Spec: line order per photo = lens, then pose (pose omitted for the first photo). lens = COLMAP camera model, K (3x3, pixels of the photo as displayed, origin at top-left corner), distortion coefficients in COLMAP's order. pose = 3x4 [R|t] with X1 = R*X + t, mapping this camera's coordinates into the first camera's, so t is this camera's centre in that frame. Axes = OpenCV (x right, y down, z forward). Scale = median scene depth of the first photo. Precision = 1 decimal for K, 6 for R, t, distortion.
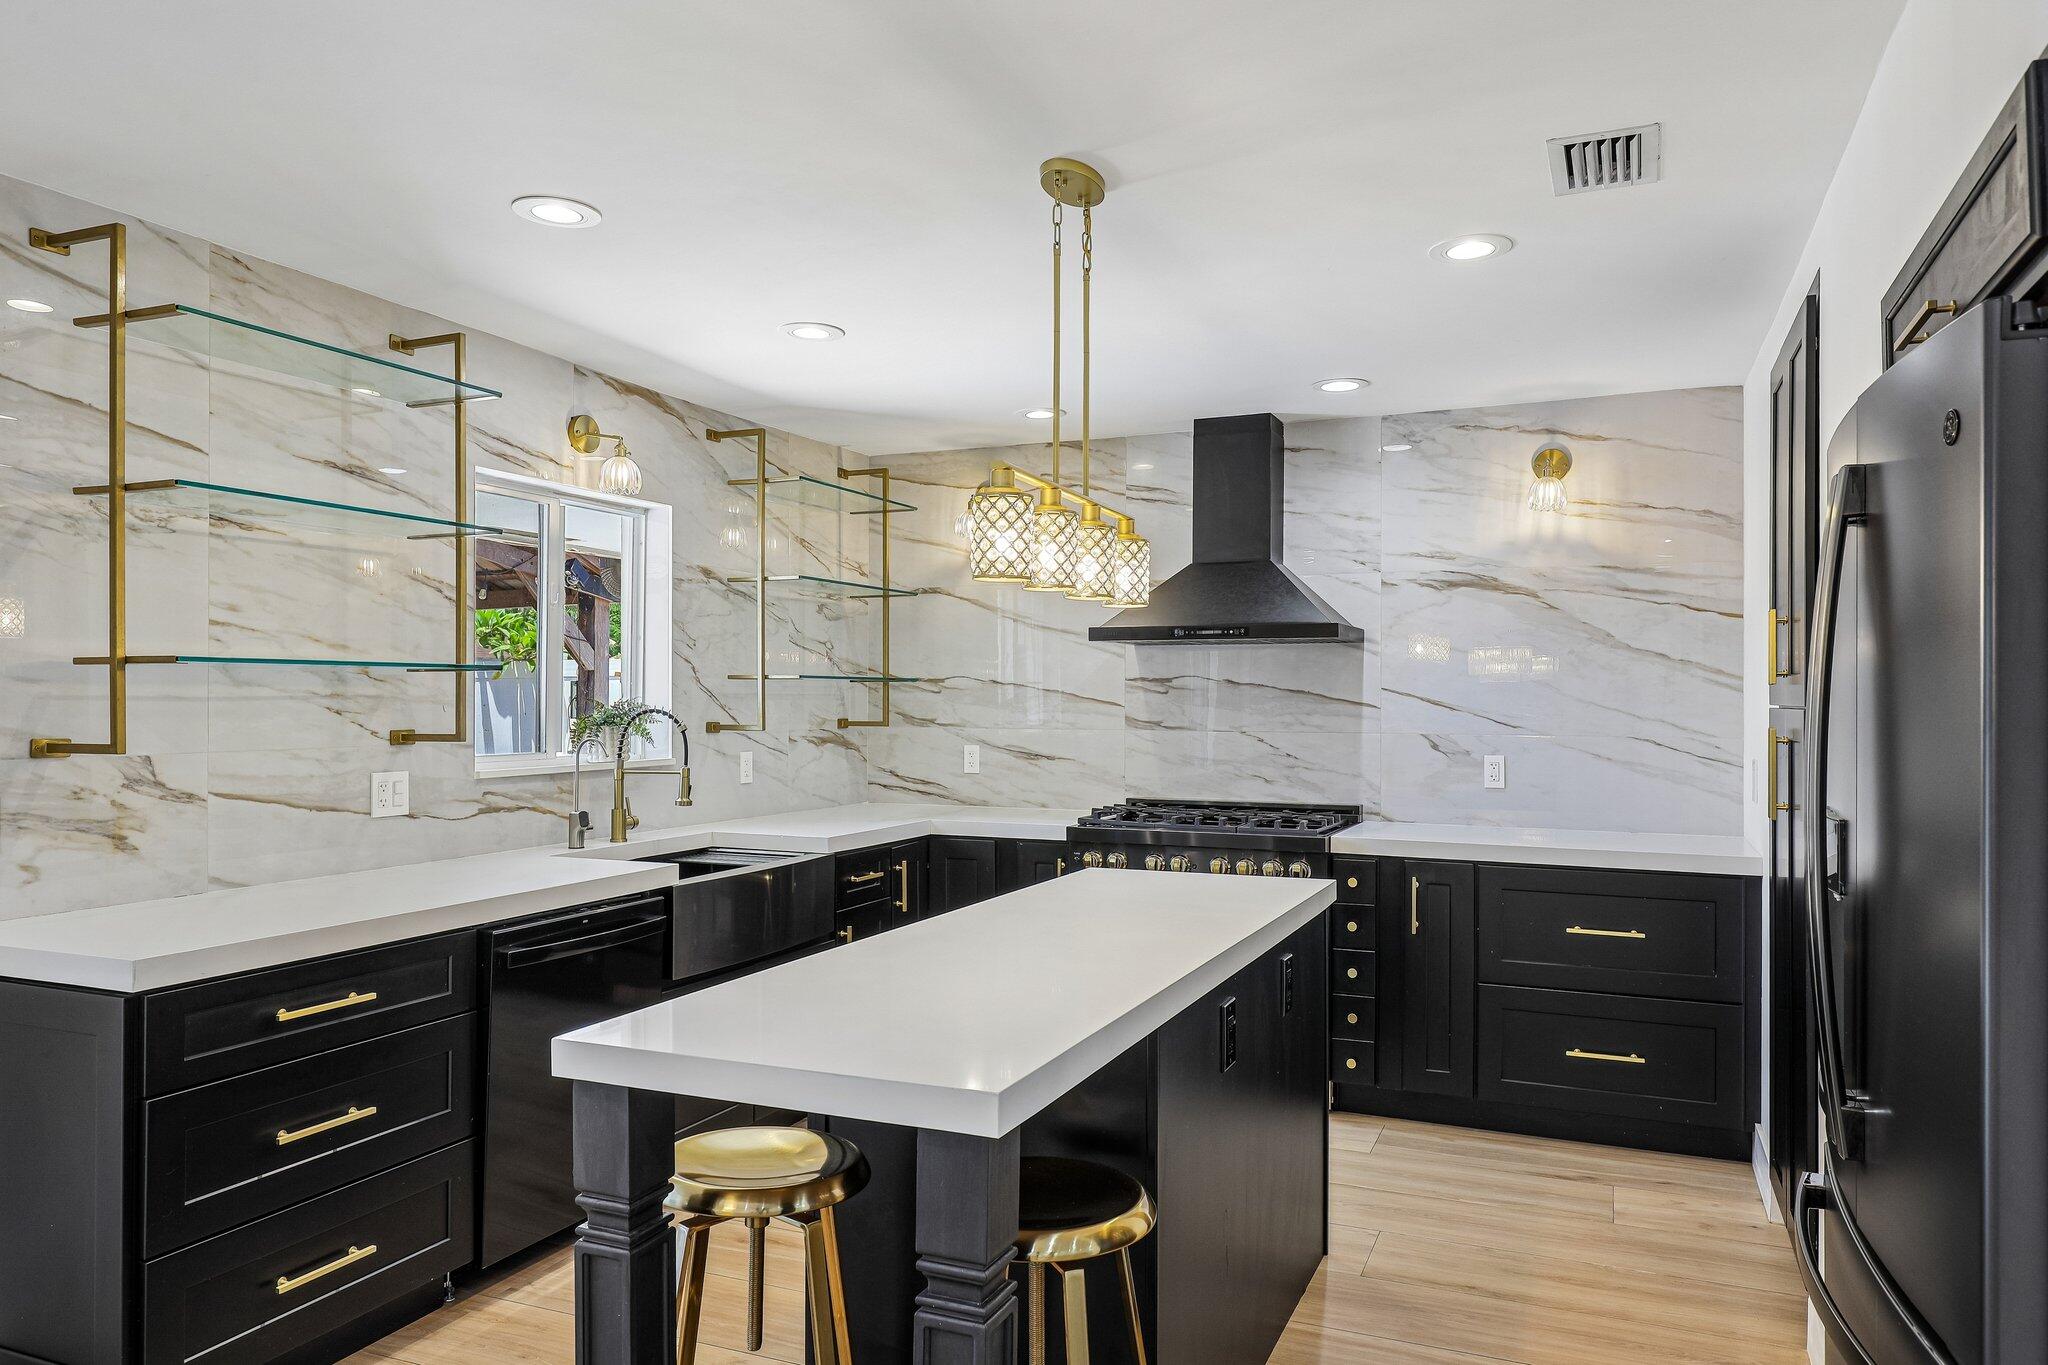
lens RADIAL K [[1359.7, 0, 1028.5], [0, 1359.7, 691.0], [0, 0, 1]] dist [0.005958, -0.001834]
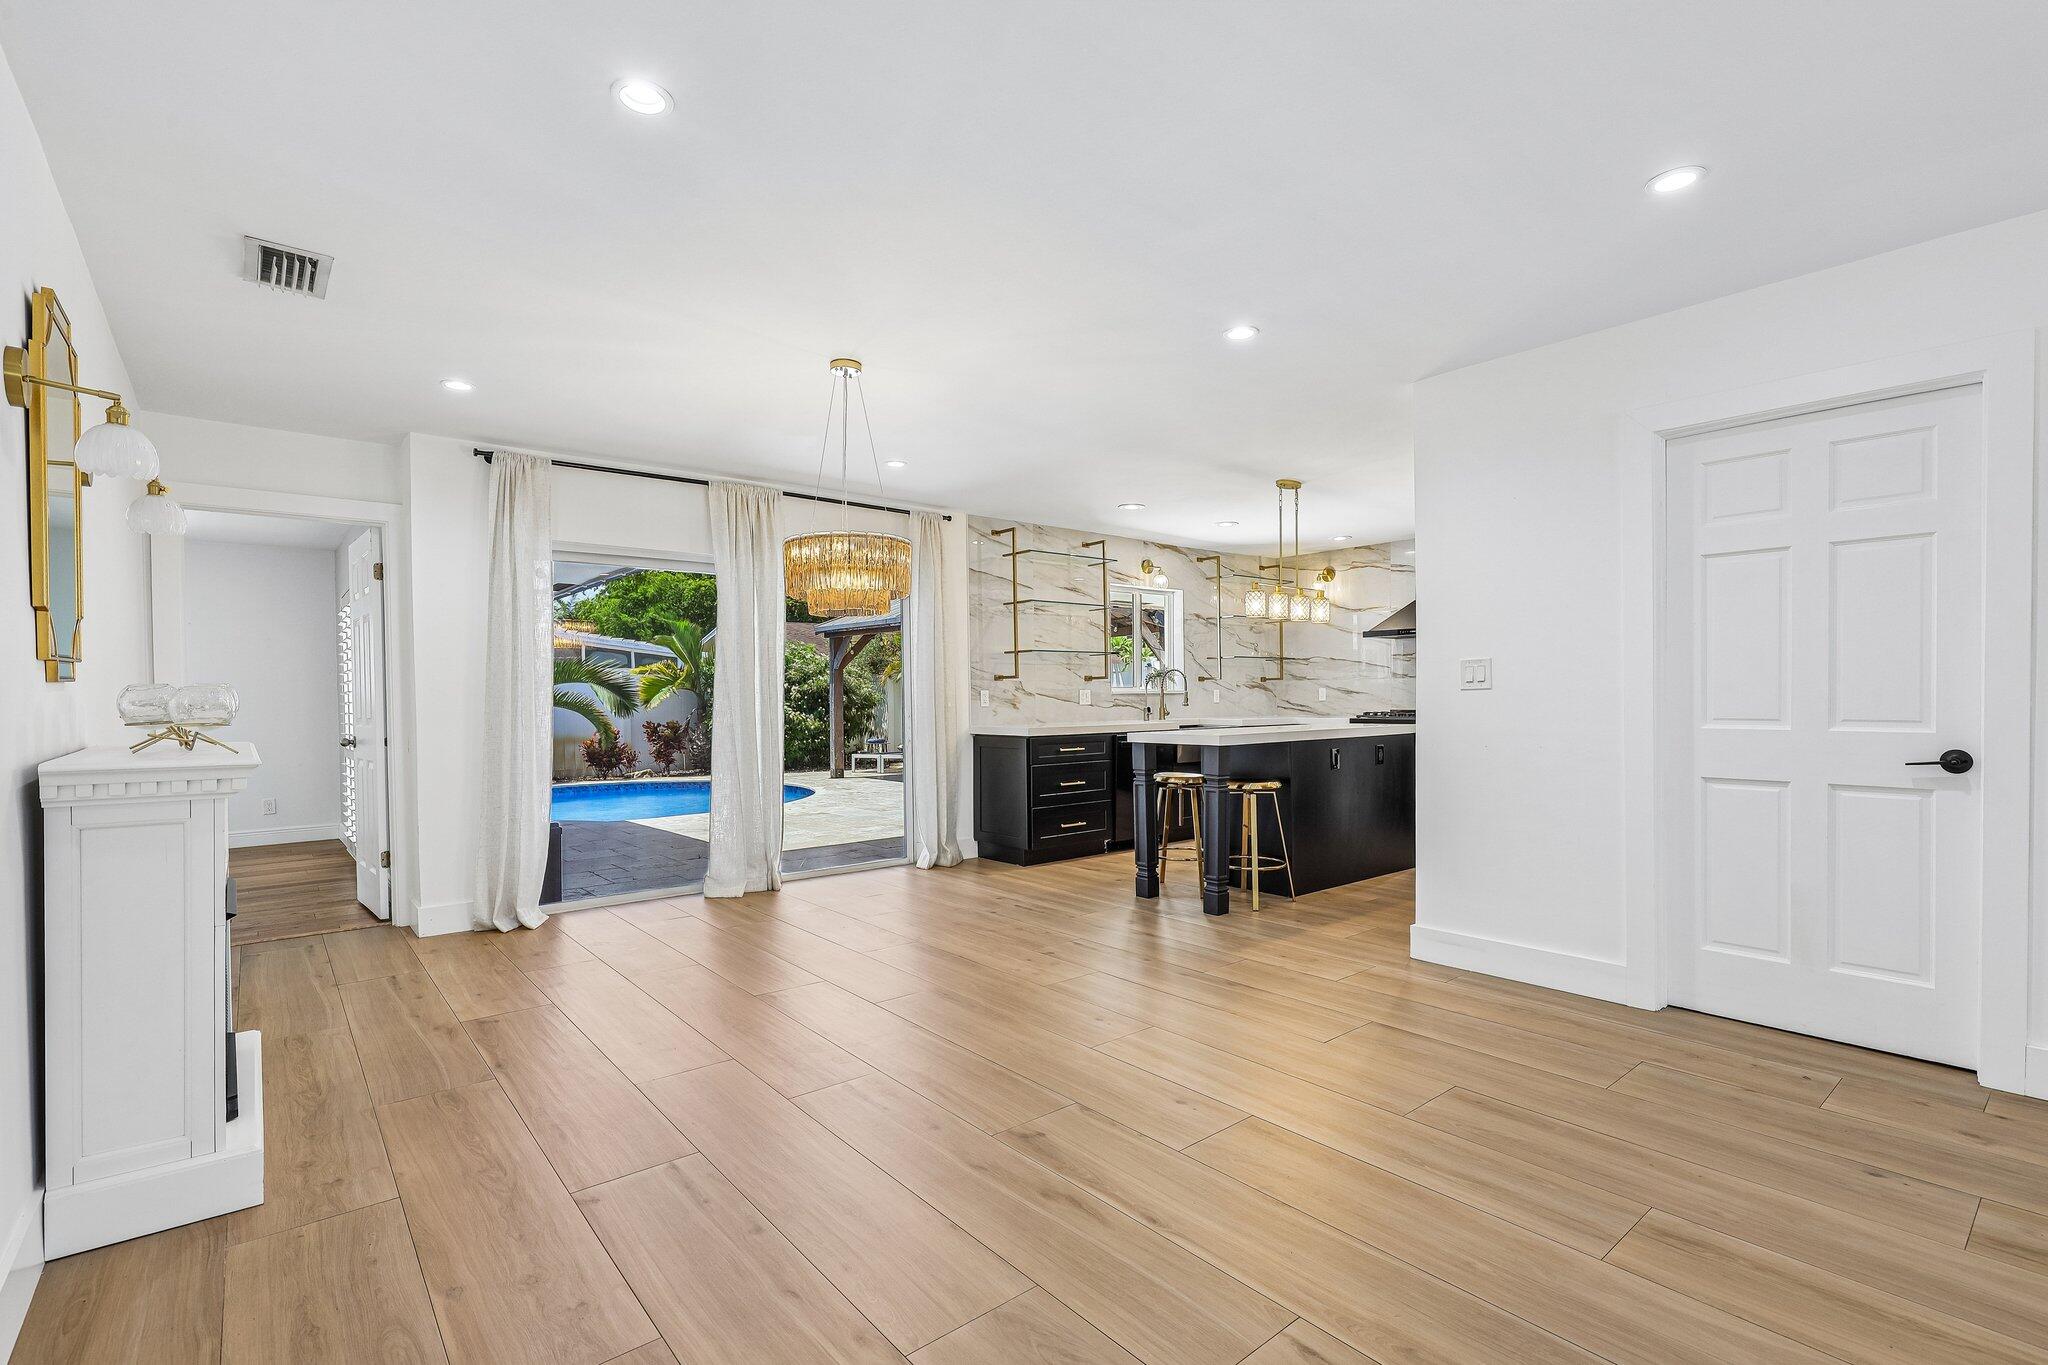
lens RADIAL K [[936.8, 0, 1052.3], [0, 936.8, 706.3], [0, 0, 1]] dist [-0.001180, 0.000026]
pose [[0.899938, -0.008295, -0.435940, 0.334599], [0.015885, 0.999779, 0.013769, 0.062041], [0.435729, -0.019316, 0.899871, -0.813339]]
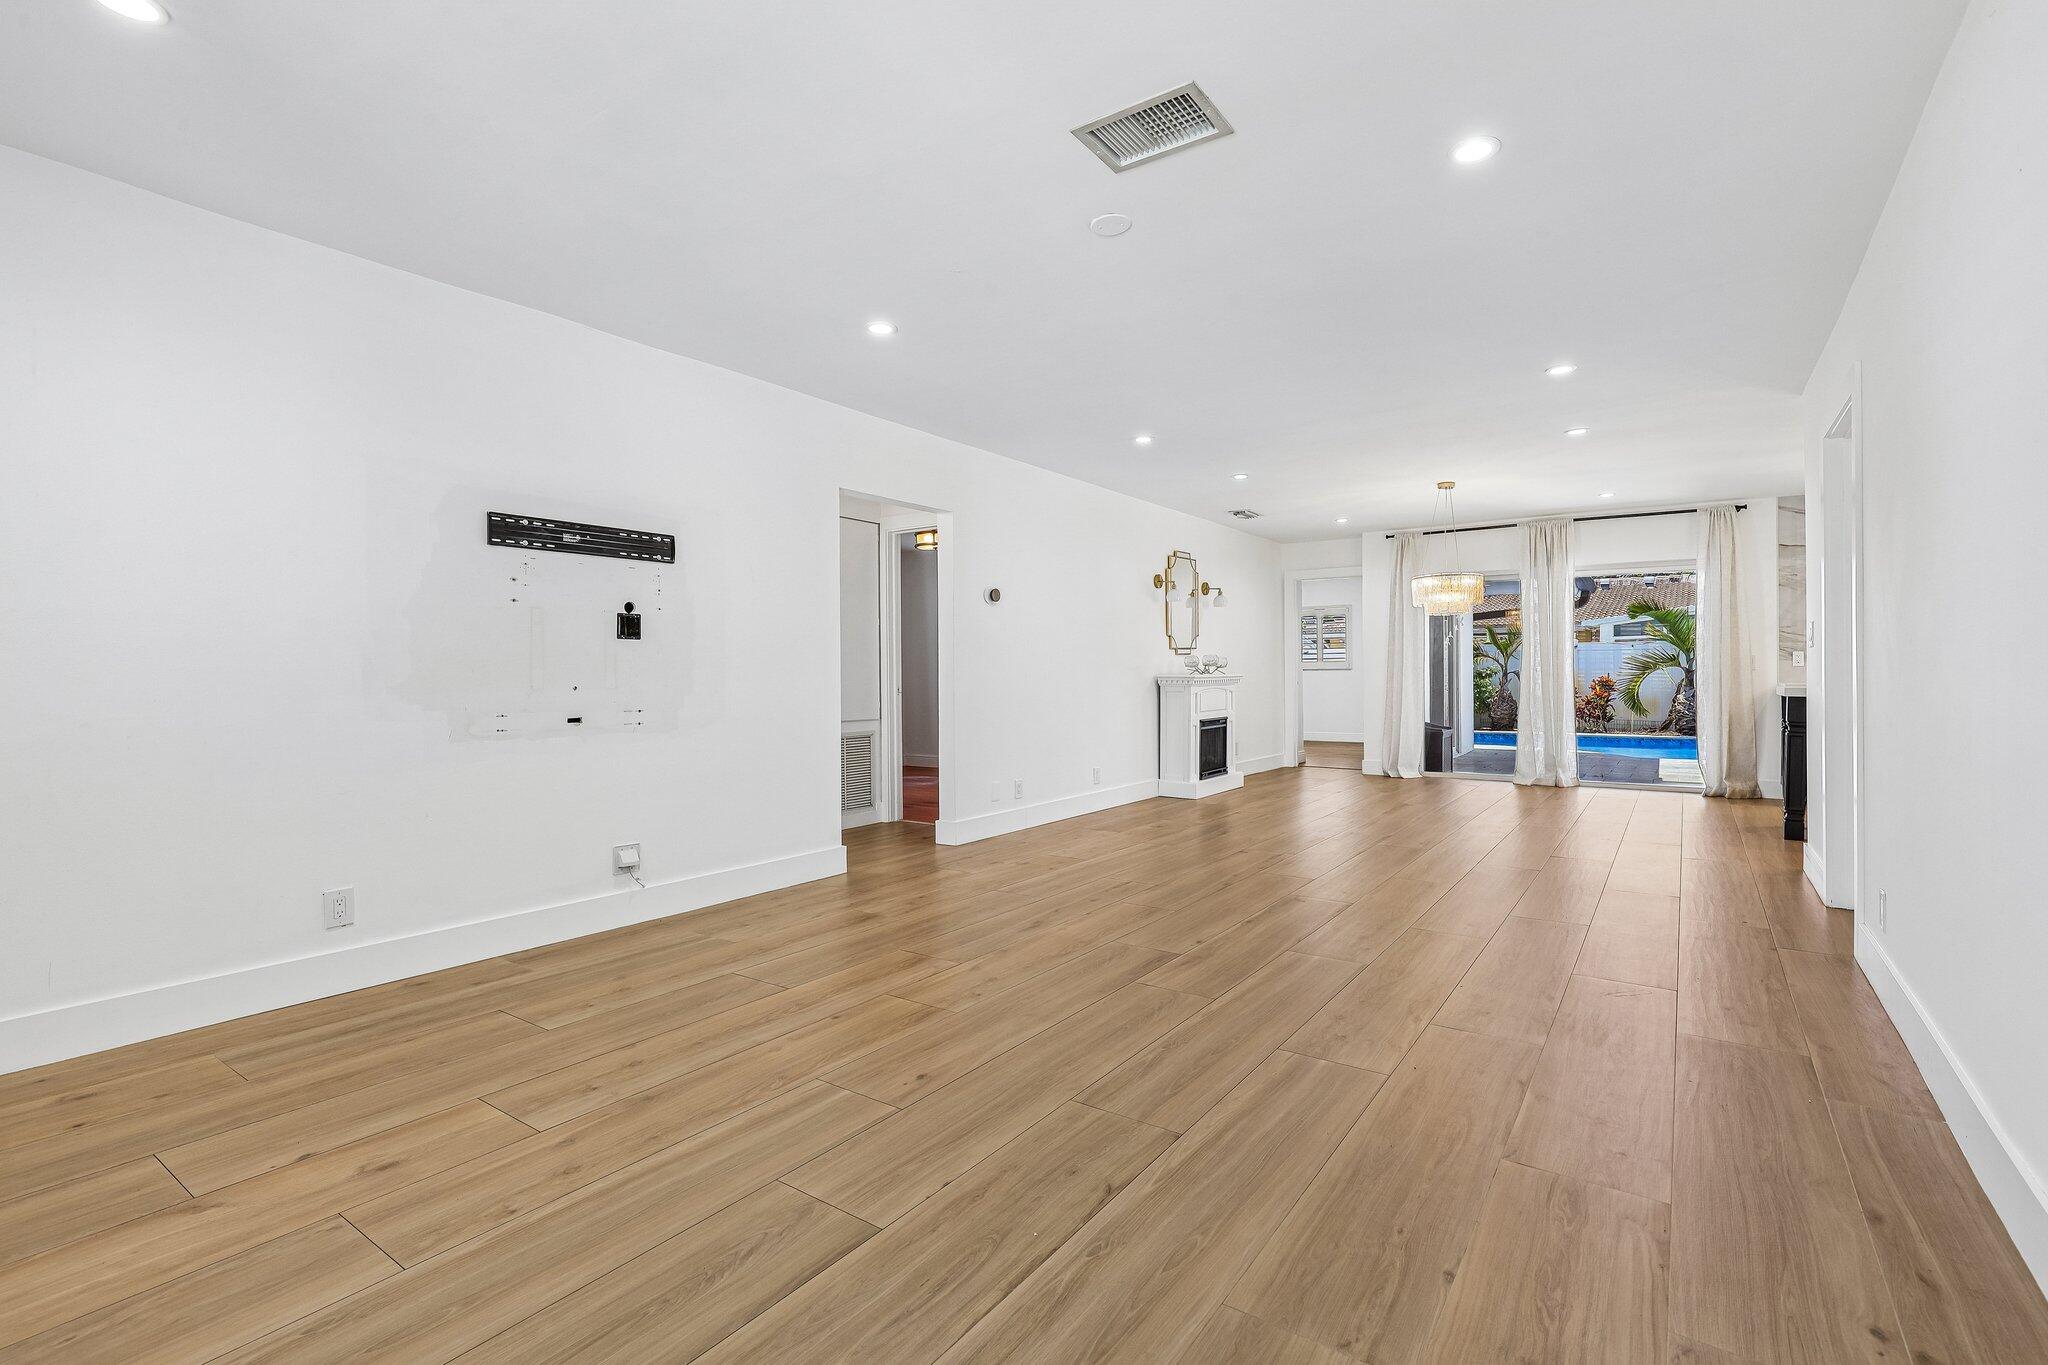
lens RADIAL K [[936.8, 0, 1025.8], [0, 936.8, 676.3], [0, 0, 1]] dist [-0.001180, 0.000026]
pose [[-0.204499, -0.000586, -0.978867, 1.686800], [0.009674, 0.999950, -0.002620, 0.096529], [0.978819, -0.010005, -0.204483, -0.470707]]
